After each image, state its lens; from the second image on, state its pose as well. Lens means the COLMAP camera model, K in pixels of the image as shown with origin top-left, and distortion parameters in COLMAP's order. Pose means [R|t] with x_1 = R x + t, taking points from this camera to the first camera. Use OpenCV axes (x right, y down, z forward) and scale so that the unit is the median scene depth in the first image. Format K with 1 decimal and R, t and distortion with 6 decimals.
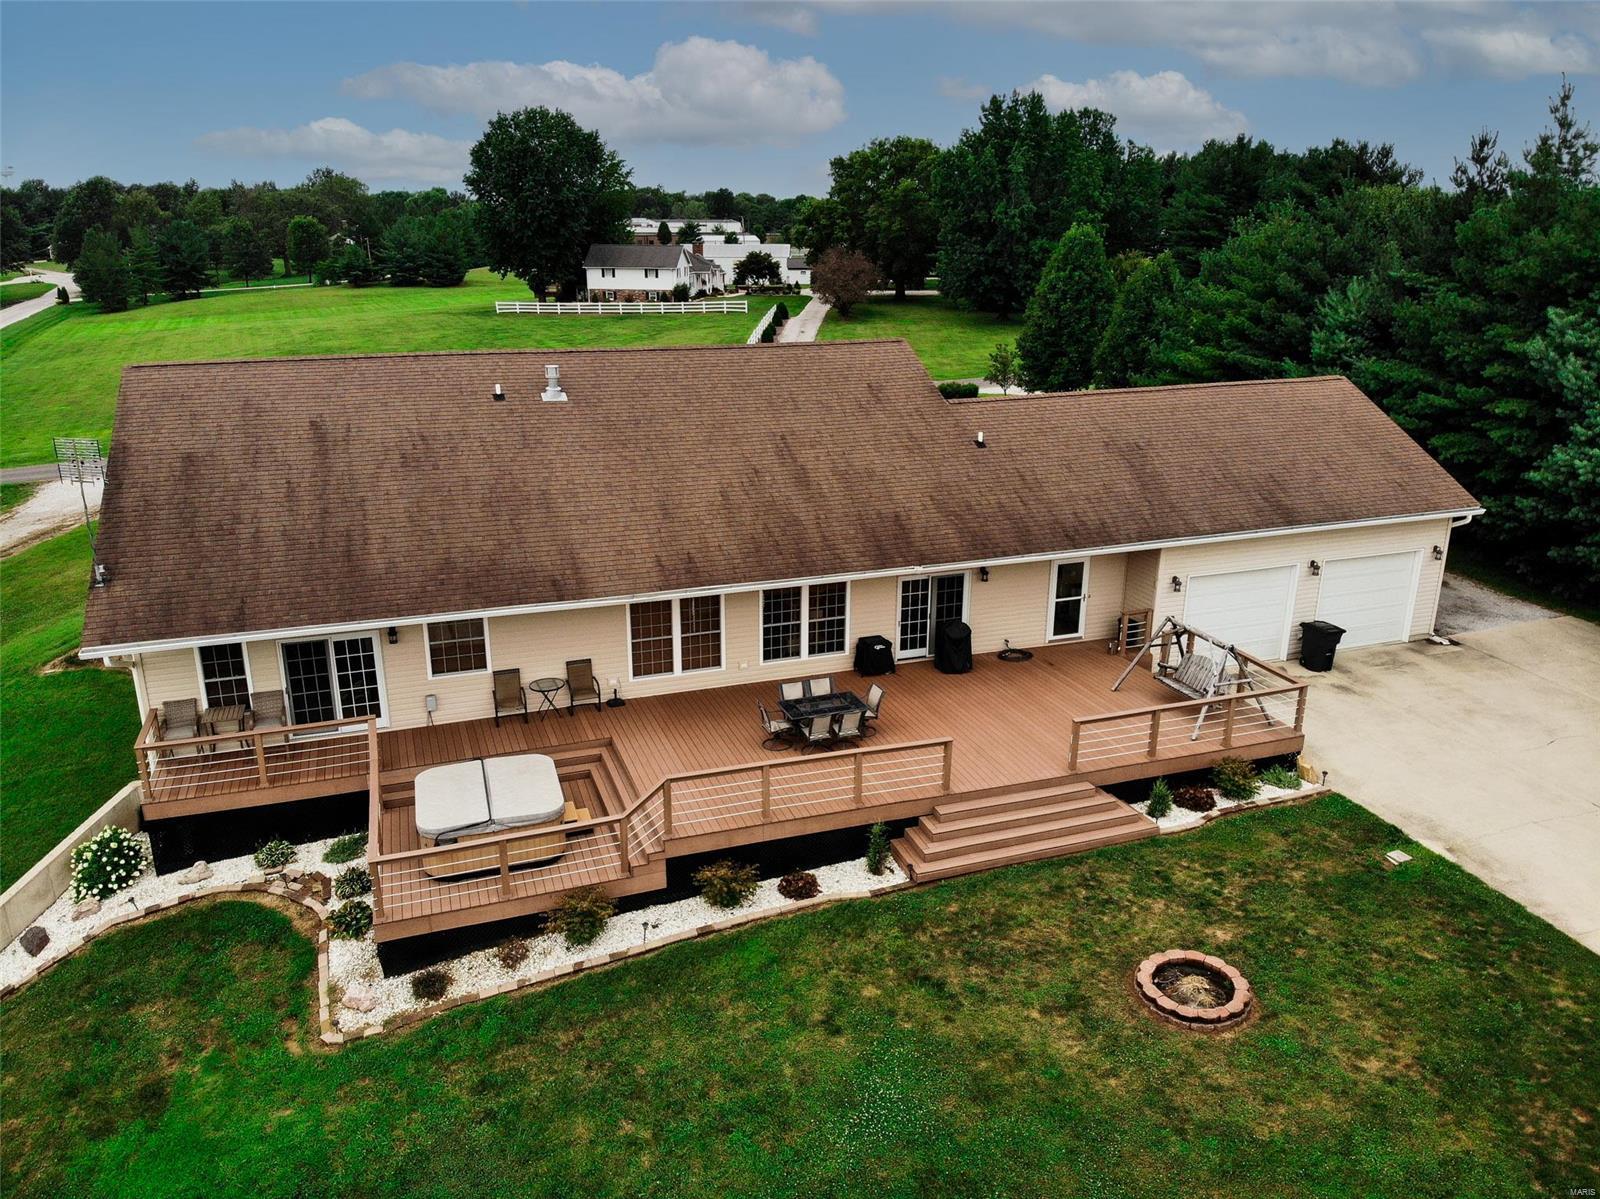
lens RADIAL K [[1144.2, 0, 800.0], [0, 1144.2, 599.5], [0, 0, 1]] dist [-0.003404, -0.095824]
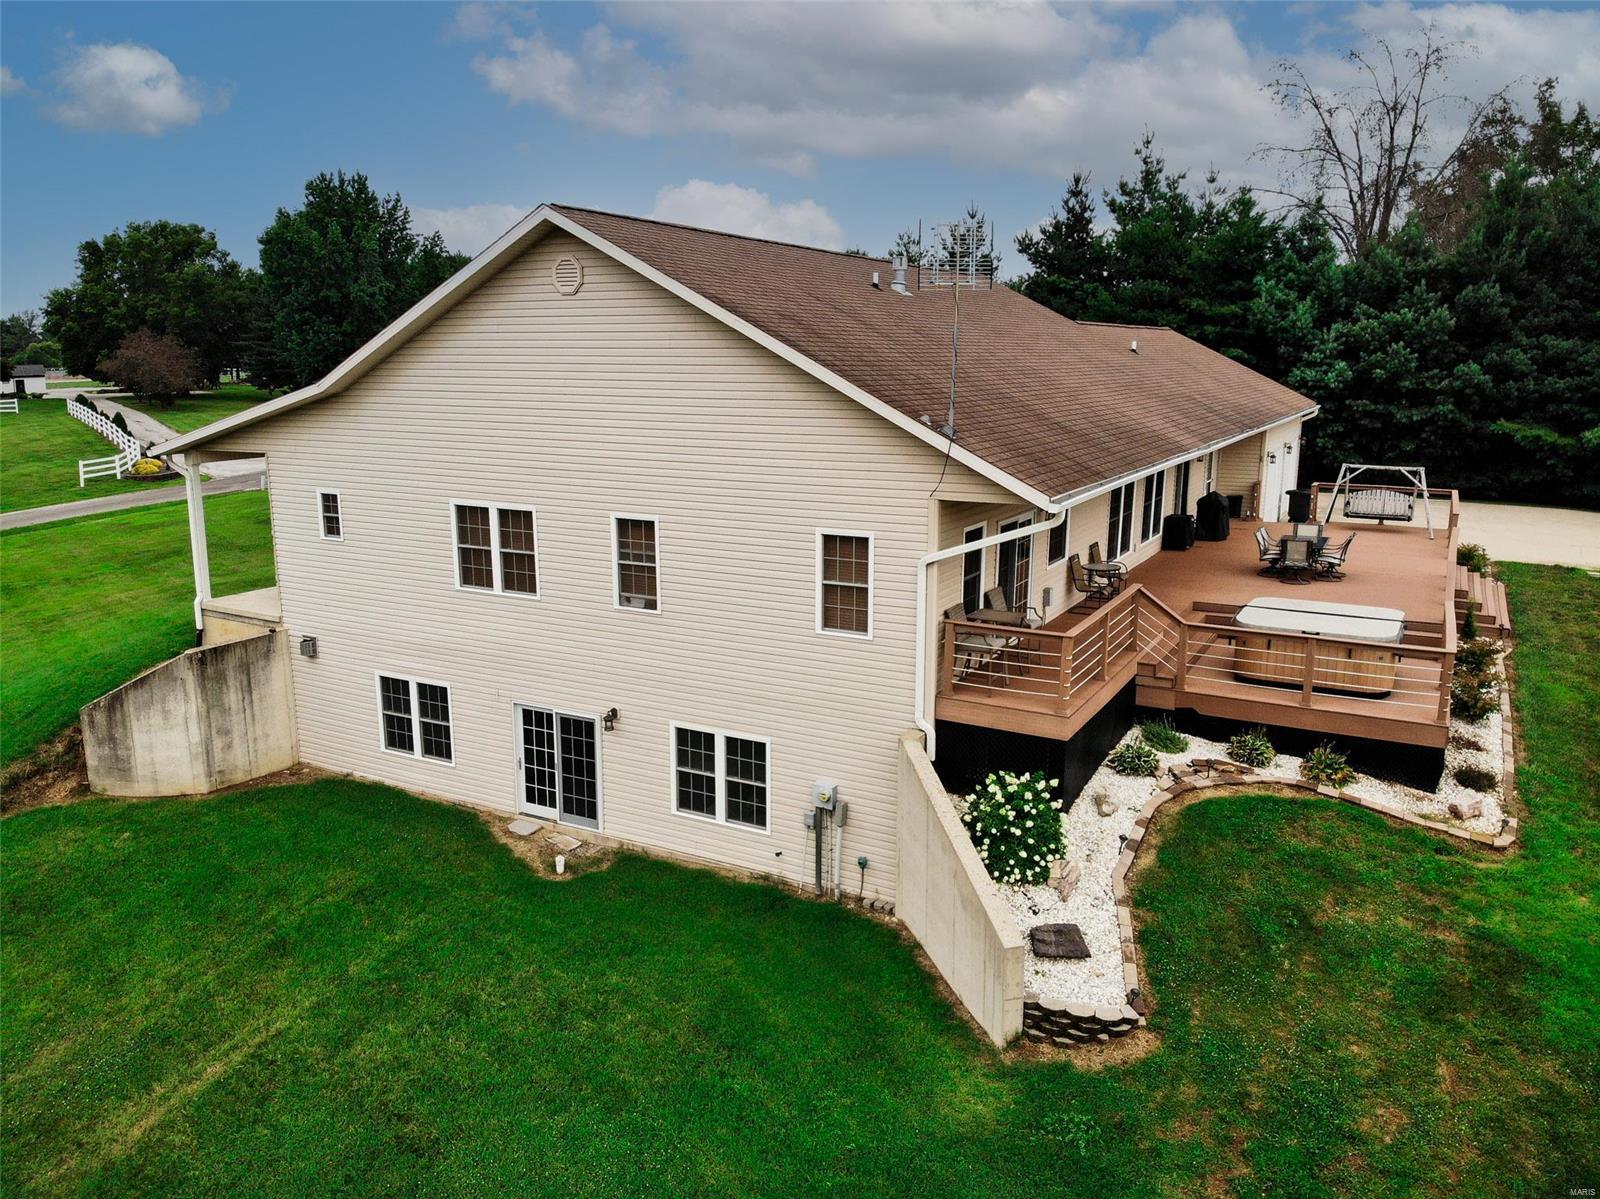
lens RADIAL K [[1108.5, 0, 777.2], [0, 1108.5, 604.0], [0, 0, 1]] dist [0.084121, -0.189999]
pose [[0.768836, -0.142167, 0.623441, -0.919056], [0.198952, 0.979764, -0.021930, 0.064652], [-0.607708, 0.140896, 0.781562, 0.408908]]
